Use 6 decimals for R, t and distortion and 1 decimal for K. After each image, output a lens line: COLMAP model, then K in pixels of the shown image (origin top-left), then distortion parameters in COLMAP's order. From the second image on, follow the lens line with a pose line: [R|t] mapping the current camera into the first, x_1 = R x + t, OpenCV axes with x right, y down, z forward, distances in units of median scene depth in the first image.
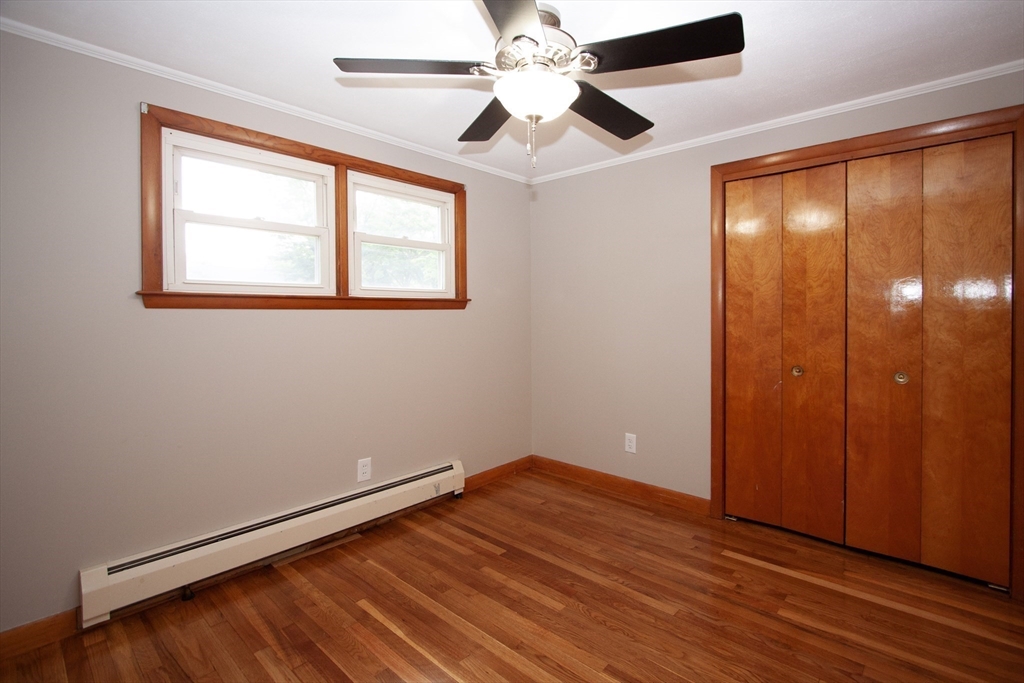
lens RADIAL K [[484.4, 0, 516.9], [0, 484.4, 312.8], [0, 0, 1]] dist [-0.011737, -0.000330]
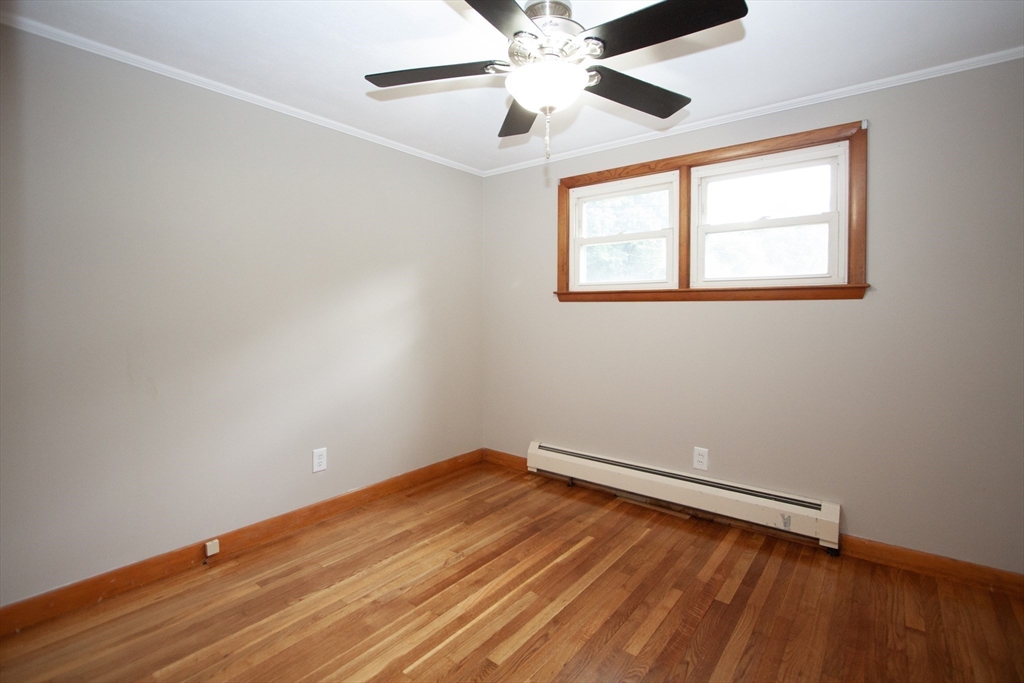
lens RADIAL K [[484.4, 0, 516.9], [0, 484.4, 312.8], [0, 0, 1]] dist [-0.011737, -0.000330]
pose [[0.070826, 0.015336, -0.997371, 0.748656], [-0.002331, 0.999882, 0.015209, 0.003641], [0.997486, 0.001247, 0.070853, 0.608129]]
